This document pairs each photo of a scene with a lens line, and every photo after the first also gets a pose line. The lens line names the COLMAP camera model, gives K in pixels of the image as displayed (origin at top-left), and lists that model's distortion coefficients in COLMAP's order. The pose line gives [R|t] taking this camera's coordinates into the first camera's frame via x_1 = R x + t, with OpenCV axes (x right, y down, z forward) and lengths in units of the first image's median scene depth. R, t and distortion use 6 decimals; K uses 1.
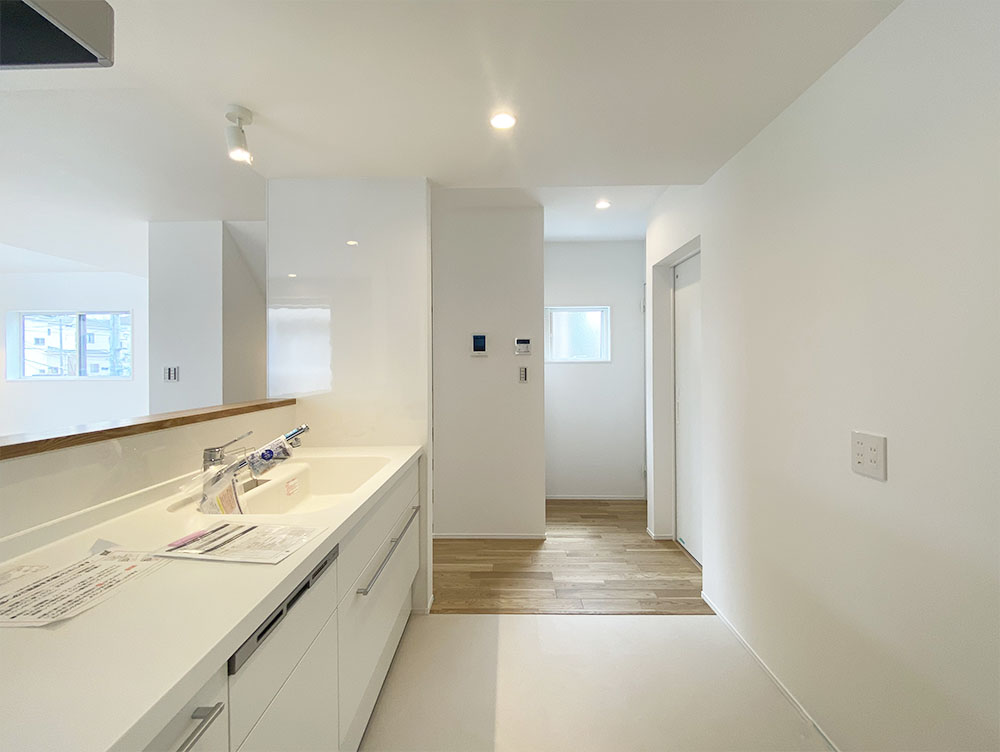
lens RADIAL K [[433.2, 0, 488.5], [0, 433.2, 363.5], [0, 0, 1]] dist [0.001456, 0.000197]
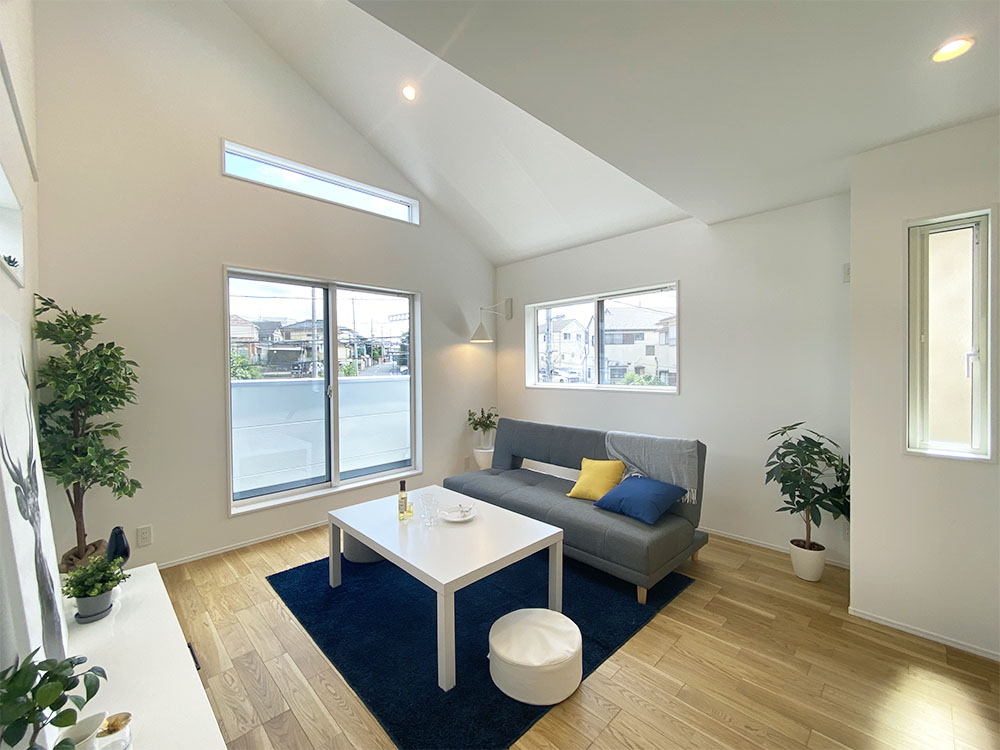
lens RADIAL K [[413.8, 0, 498.1], [0, 413.8, 371.6], [0, 0, 1]] dist [0.007239, -0.000162]
pose [[0.718968, 0.011092, -0.694955, -0.984923], [0.002164, 0.999832, 0.018197, -0.010343], [0.695040, -0.014587, 0.718823, 0.642894]]
